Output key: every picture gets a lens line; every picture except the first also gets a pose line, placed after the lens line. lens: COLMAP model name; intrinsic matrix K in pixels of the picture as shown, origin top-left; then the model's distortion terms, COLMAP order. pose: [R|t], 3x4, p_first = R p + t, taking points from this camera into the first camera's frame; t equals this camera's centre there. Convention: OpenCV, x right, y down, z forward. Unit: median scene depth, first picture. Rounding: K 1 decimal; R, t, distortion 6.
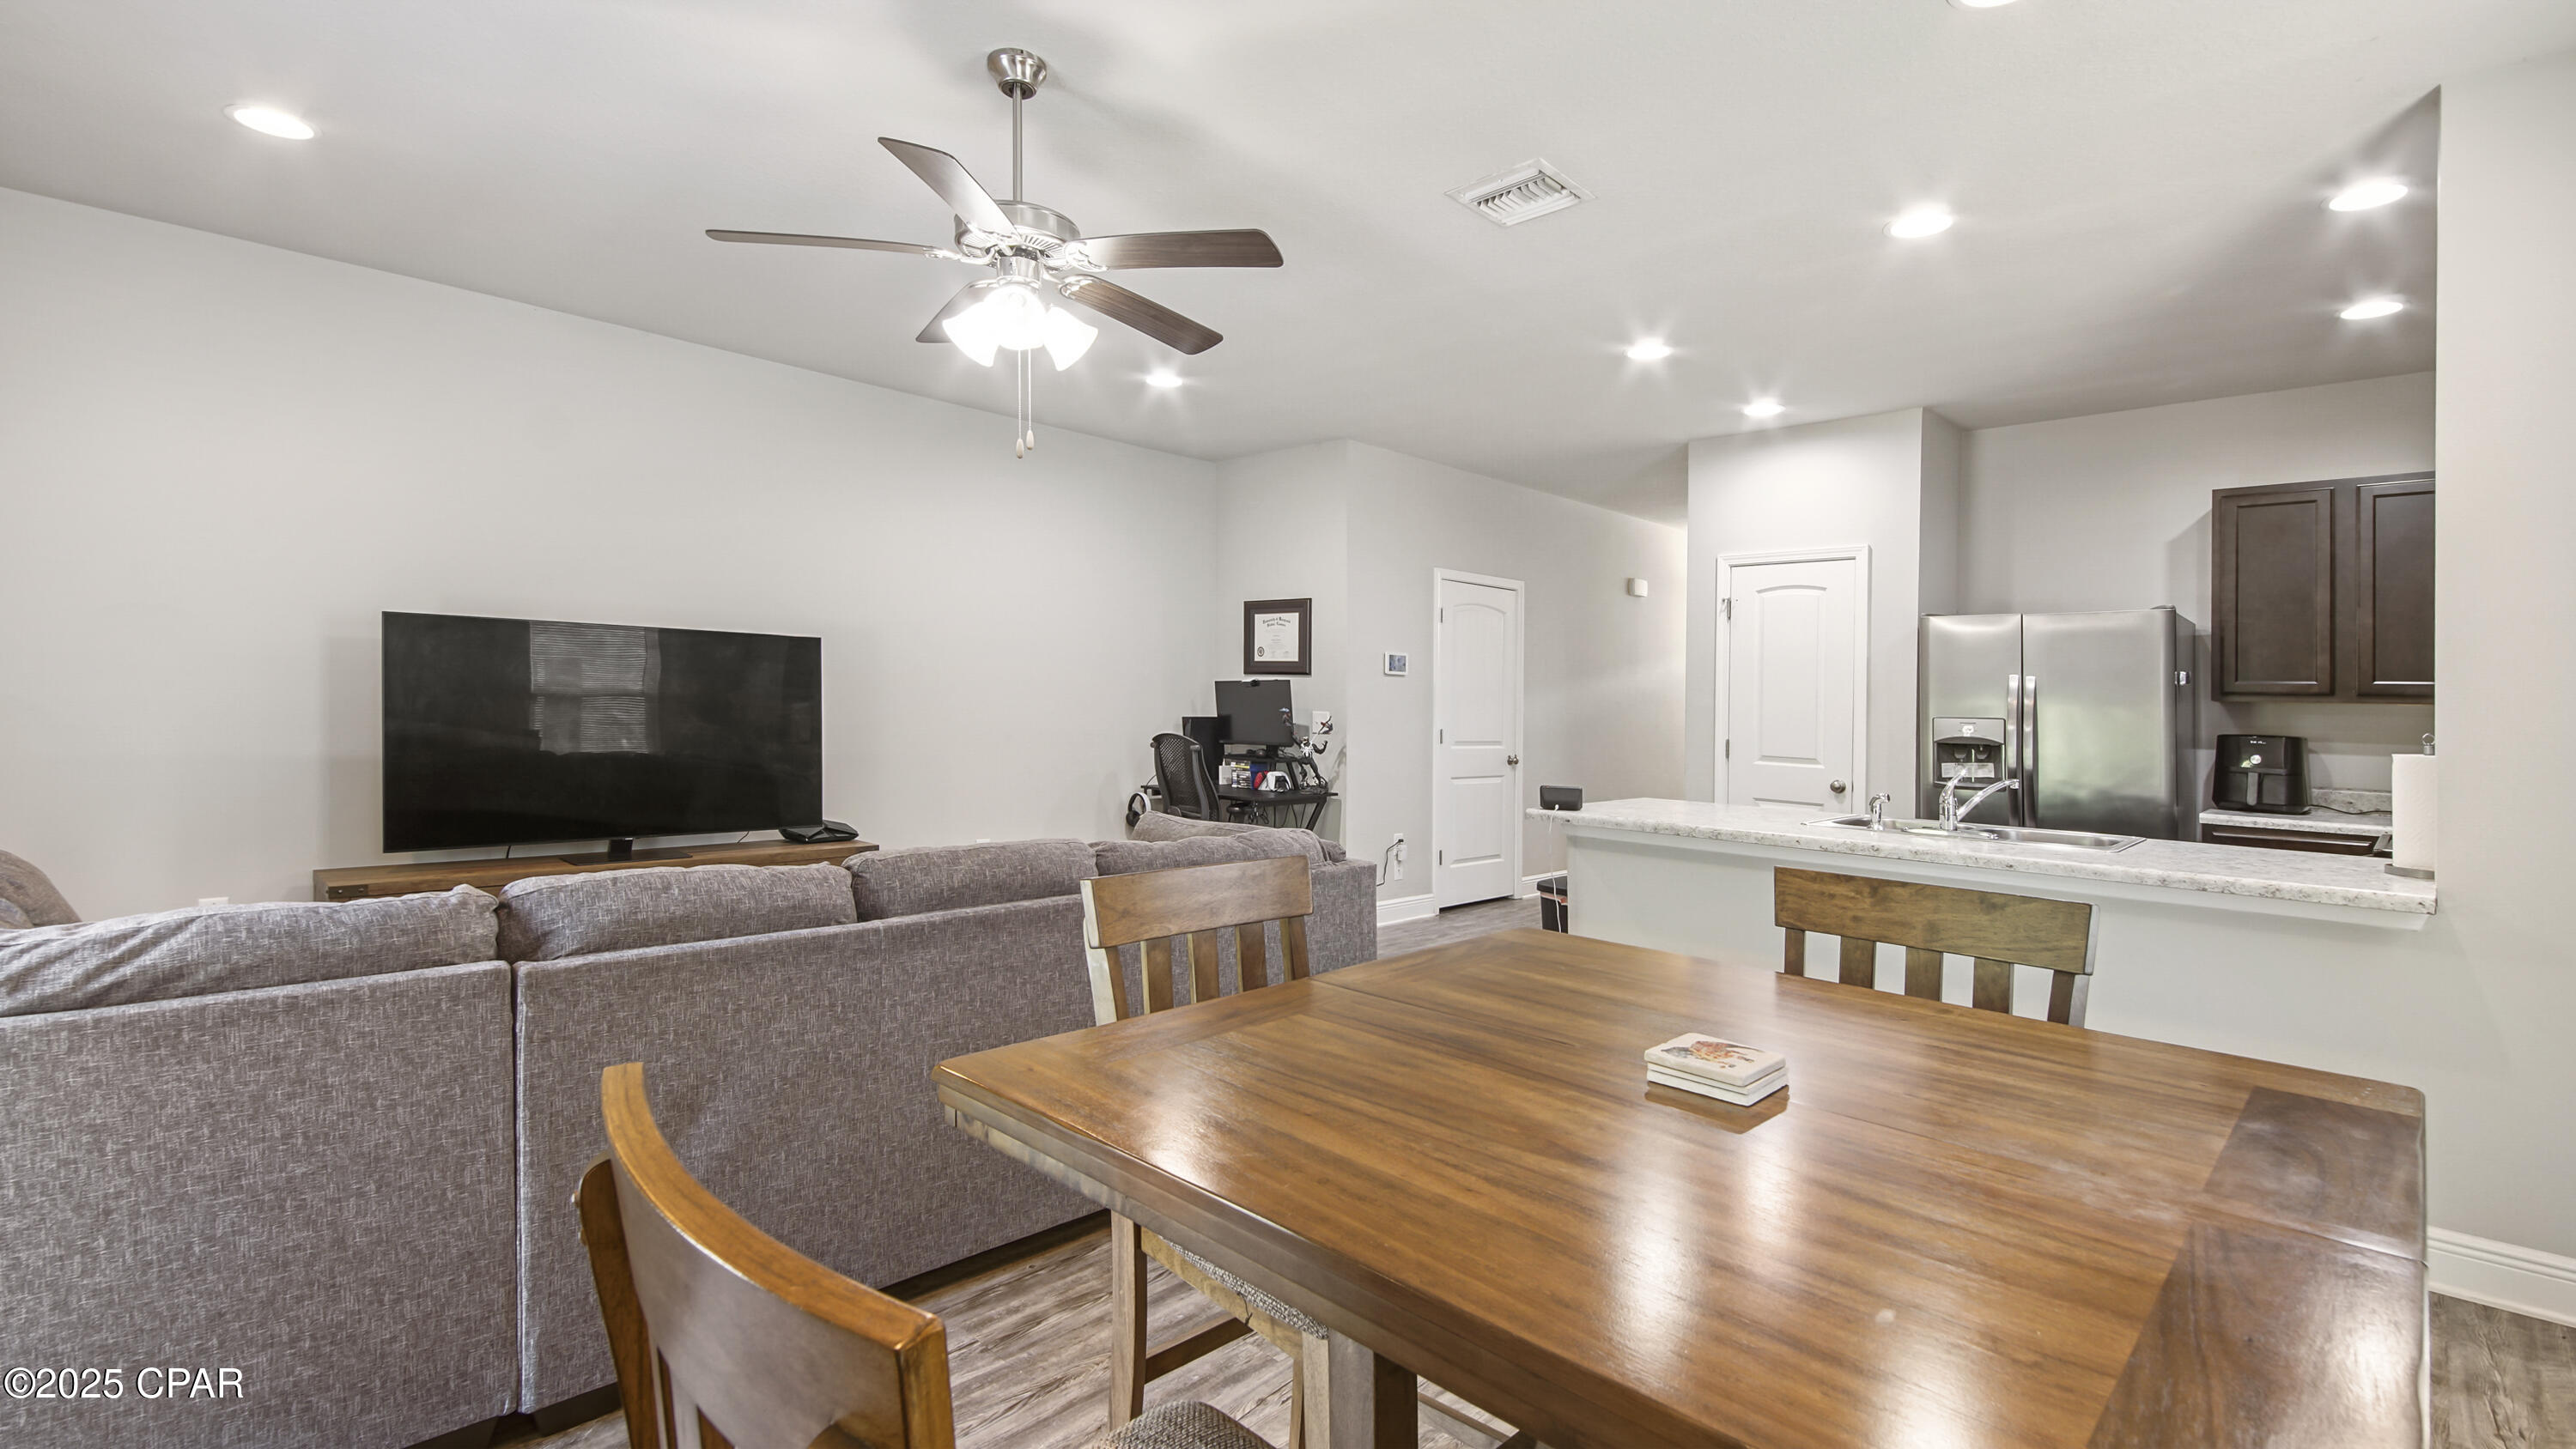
lens RADIAL K [[1113.7, 0, 1287.1], [0, 1113.7, 694.6], [0, 0, 1]] dist [0.018592, -0.000018]
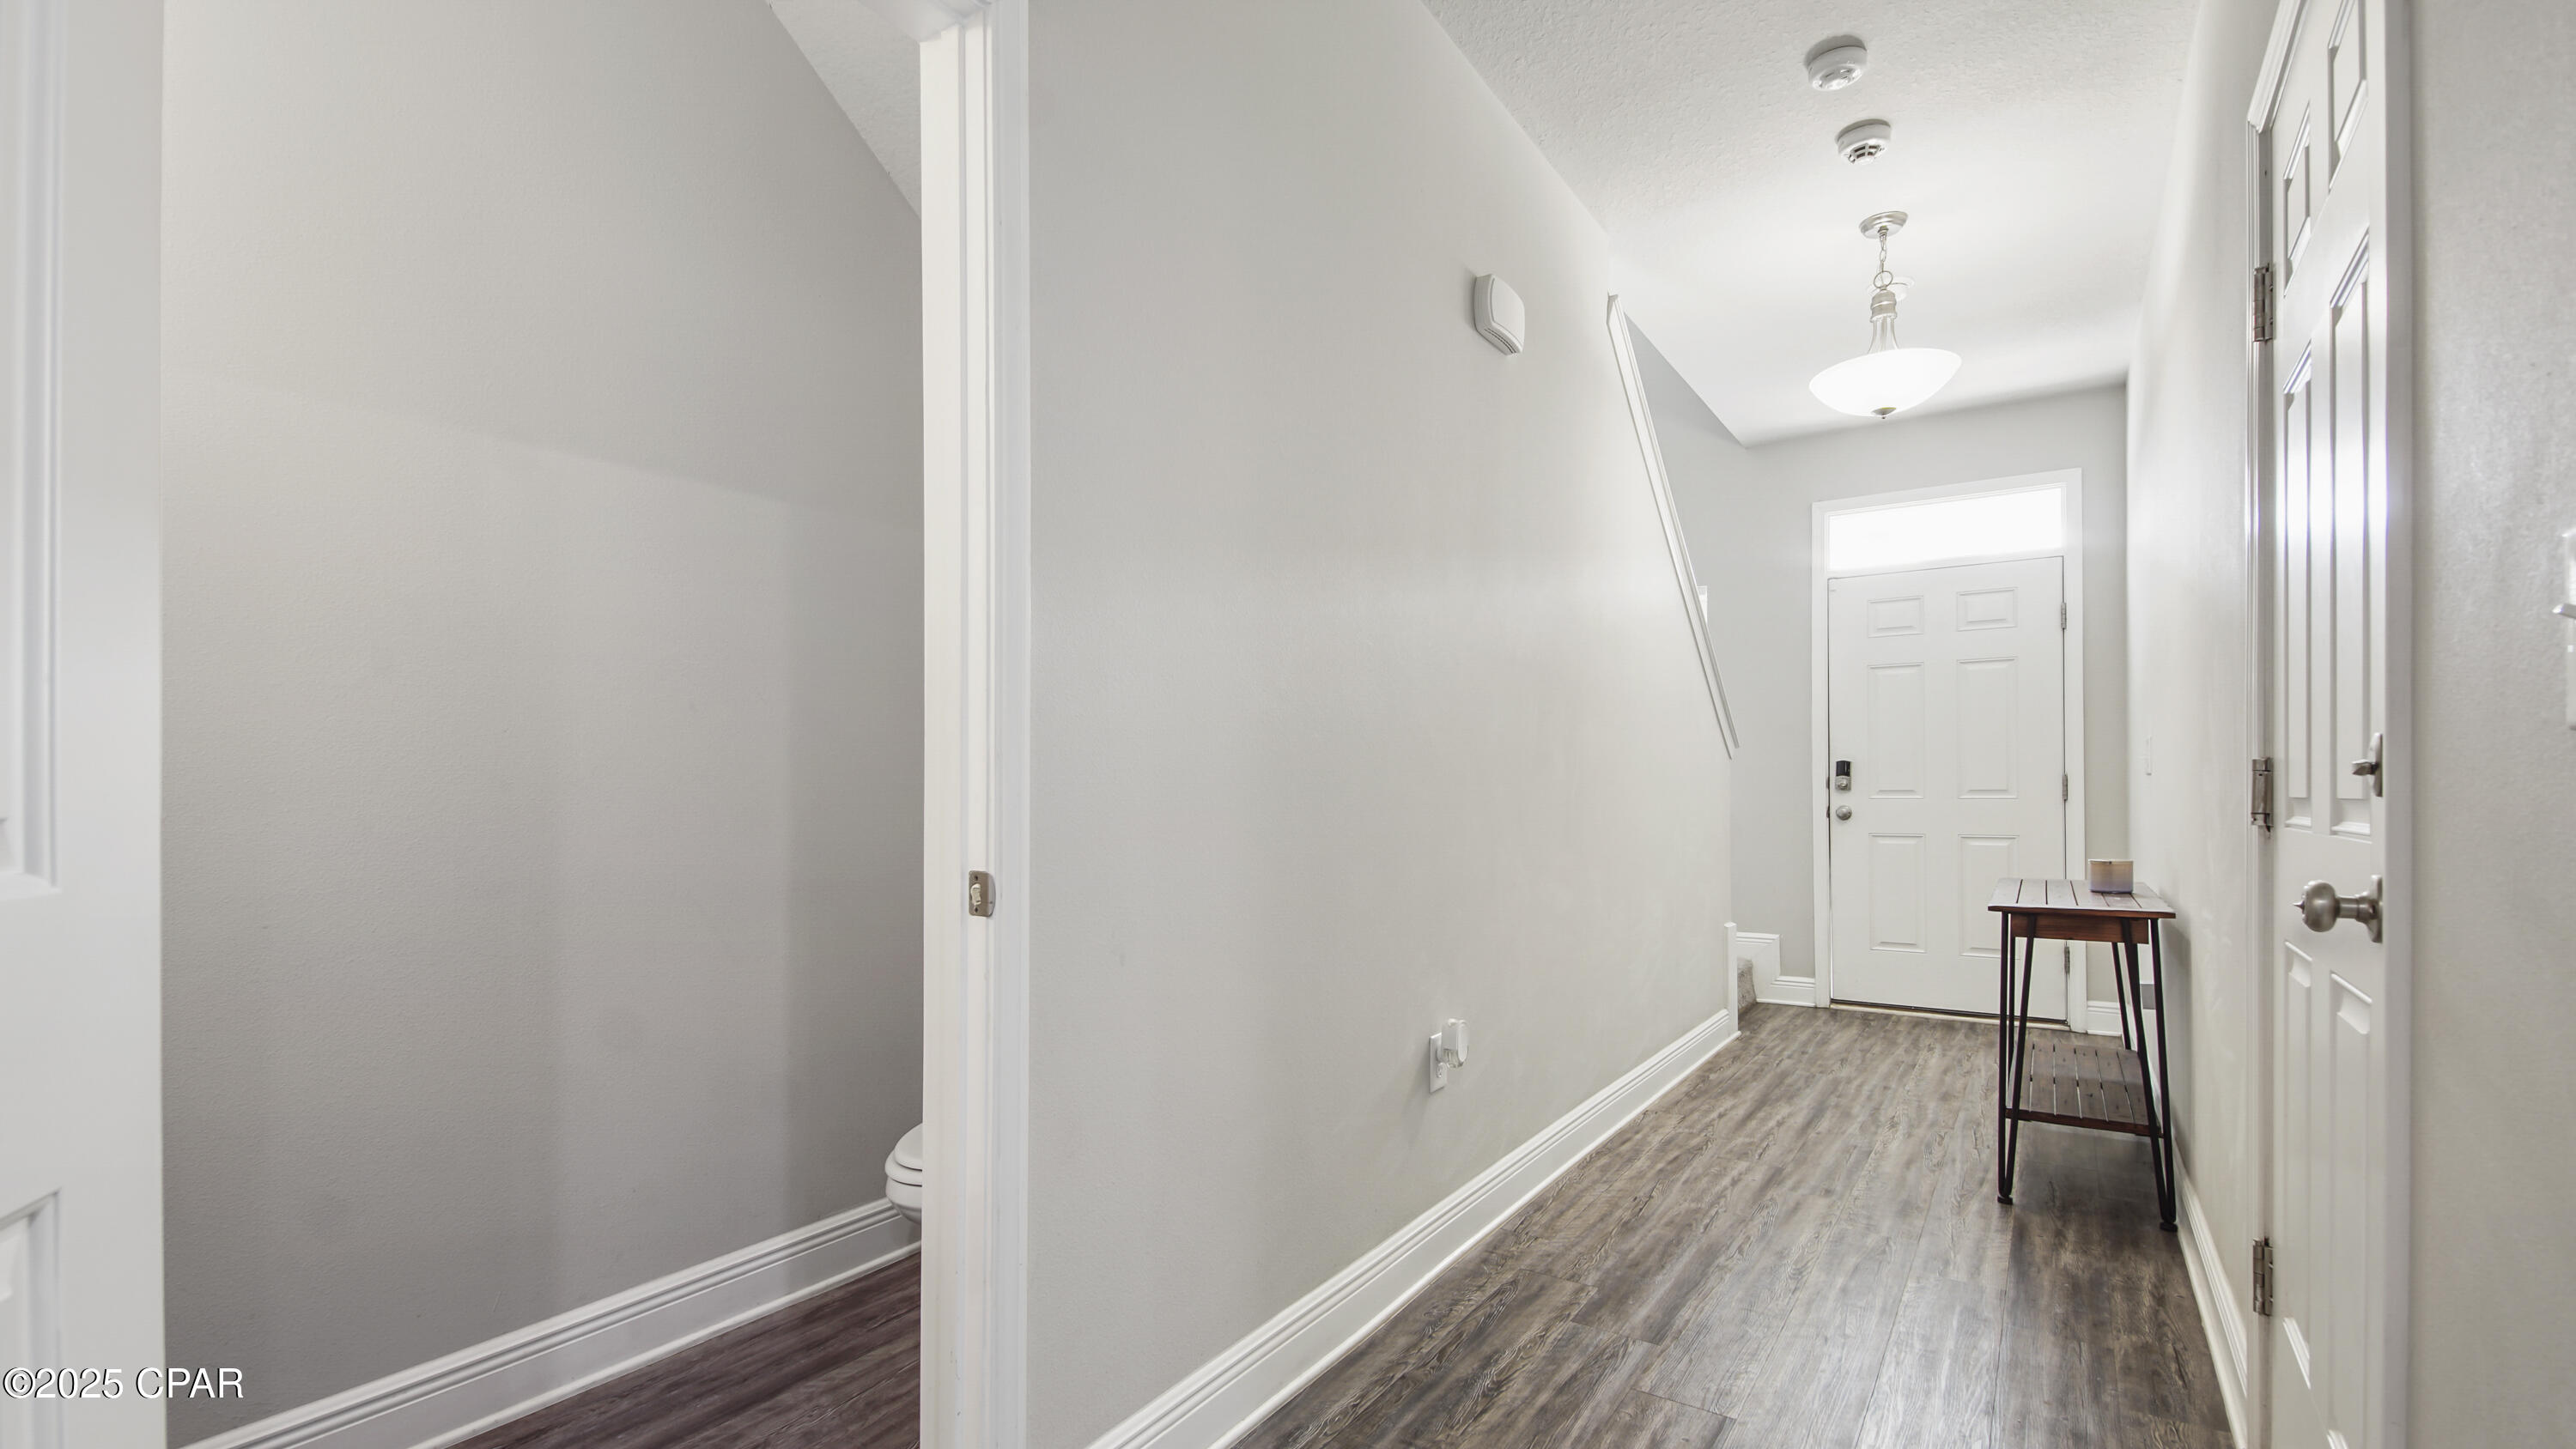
lens RADIAL K [[1150.2, 0, 1286.4], [0, 1150.2, 780.7], [0, 0, 1]] dist [0.031702, -0.016947]
pose [[0.983022, -0.026523, 0.181560, 0.282086], [0.025776, 0.999647, 0.006476, 0.050073], [-0.181668, -0.001687, 0.983358, 1.016341]]
